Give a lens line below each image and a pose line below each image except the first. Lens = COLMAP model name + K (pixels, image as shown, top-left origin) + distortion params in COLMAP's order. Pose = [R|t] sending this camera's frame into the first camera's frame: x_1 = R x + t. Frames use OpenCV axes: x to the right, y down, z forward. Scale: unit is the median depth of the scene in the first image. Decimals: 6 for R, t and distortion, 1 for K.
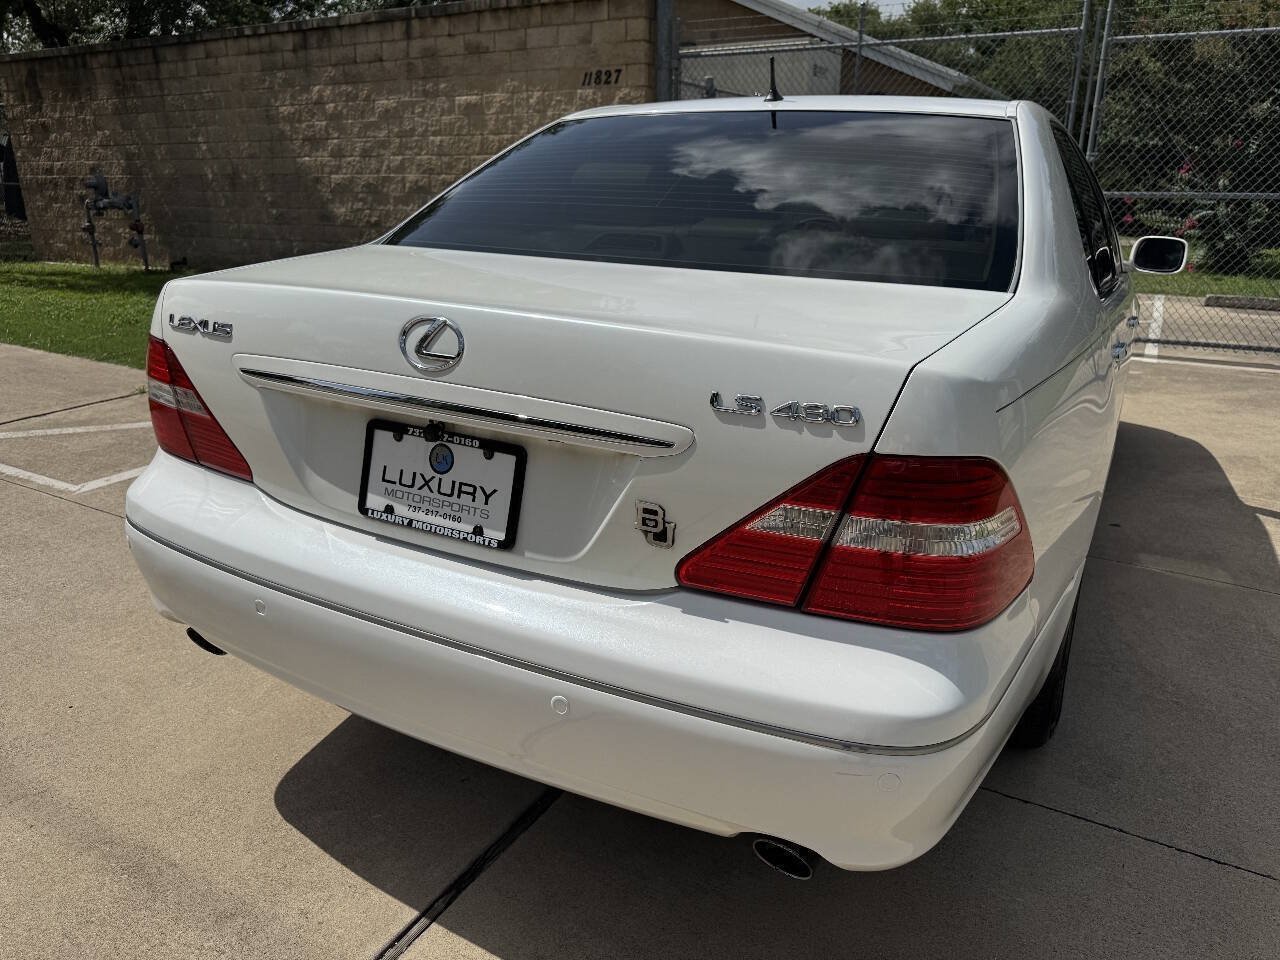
lens RADIAL K [[923.3, 0, 672.4], [0, 923.3, 479.6], [0, 0, 1]] dist [0.025262, -0.011398]
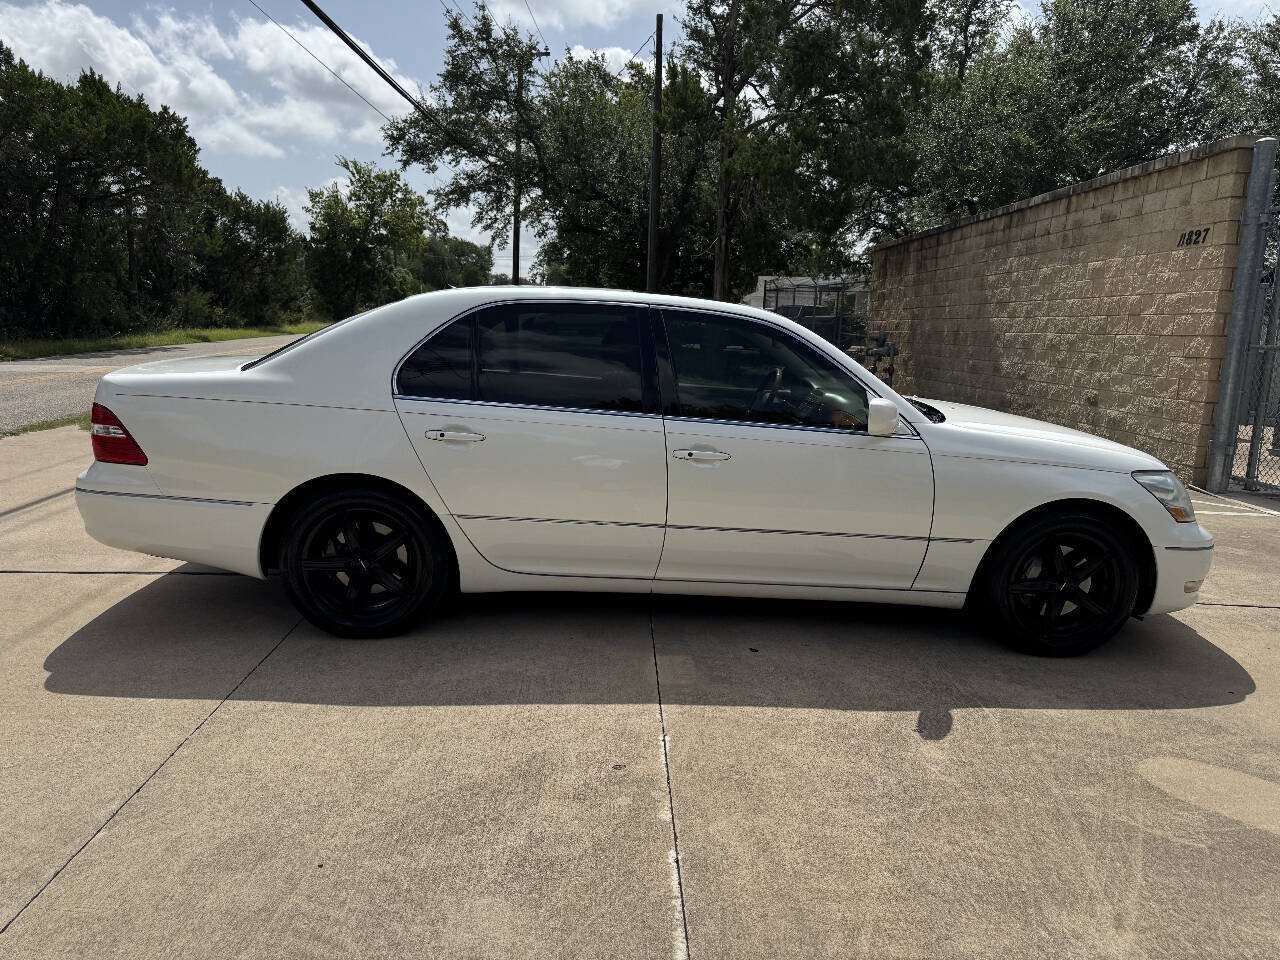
lens RADIAL K [[930.5, 0, 642.4], [0, 930.5, 501.1], [0, 0, 1]] dist [0.011747, -0.005275]
pose [[0.503659, 0.176050, -0.845774, 0.439952], [-0.291626, 0.956196, 0.025370, -0.036794], [0.813192, 0.233872, 0.532938, 0.096025]]
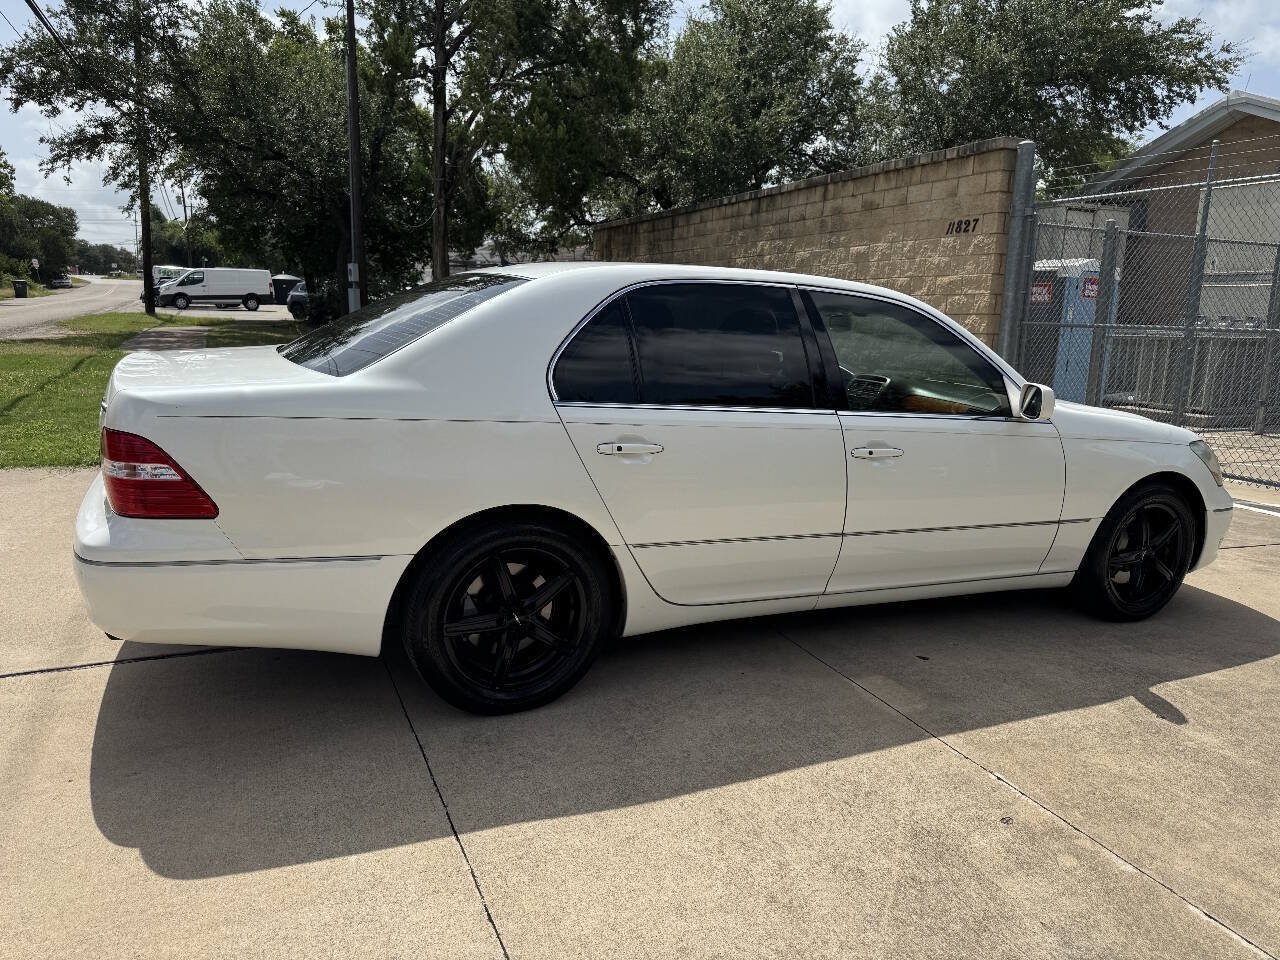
lens RADIAL K [[930.5, 0, 642.4], [0, 930.5, 501.1], [0, 0, 1]] dist [0.011747, -0.005275]
pose [[0.792975, 0.138889, -0.593213, 0.275278], [-0.208994, 0.976601, -0.050720, -0.001164], [0.572287, 0.164198, 0.803447, -0.003307]]
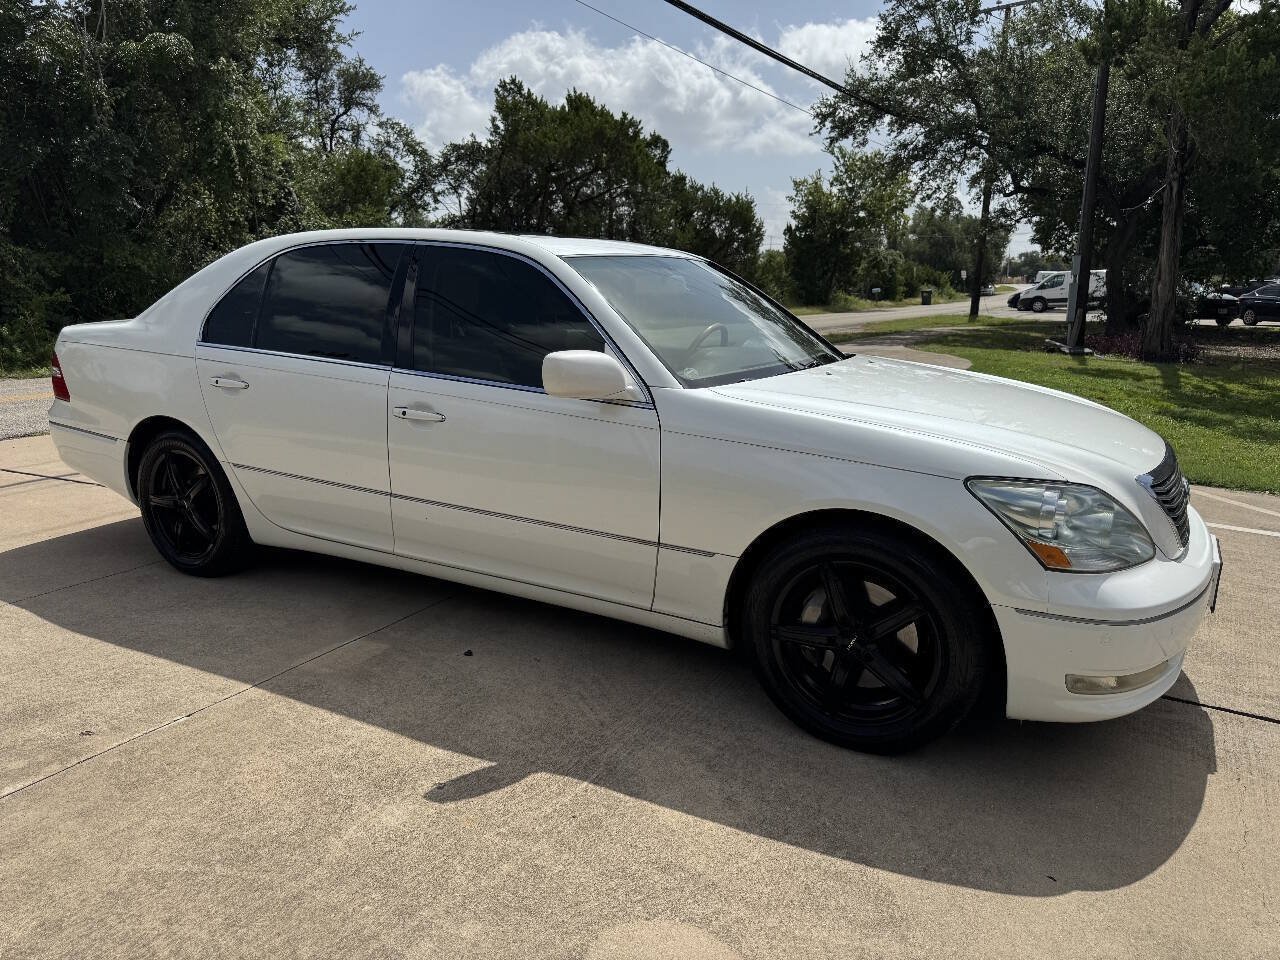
lens RADIAL K [[940.1, 0, 640.0], [0, 940.1, 480.0], [0, 0, 1]] dist [0.014298, -0.000337]
pose [[-0.058852, 0.184021, -0.981159, 0.450342], [-0.309930, 0.930925, 0.193189, -0.113903], [0.948936, 0.315460, 0.002247, 0.376882]]
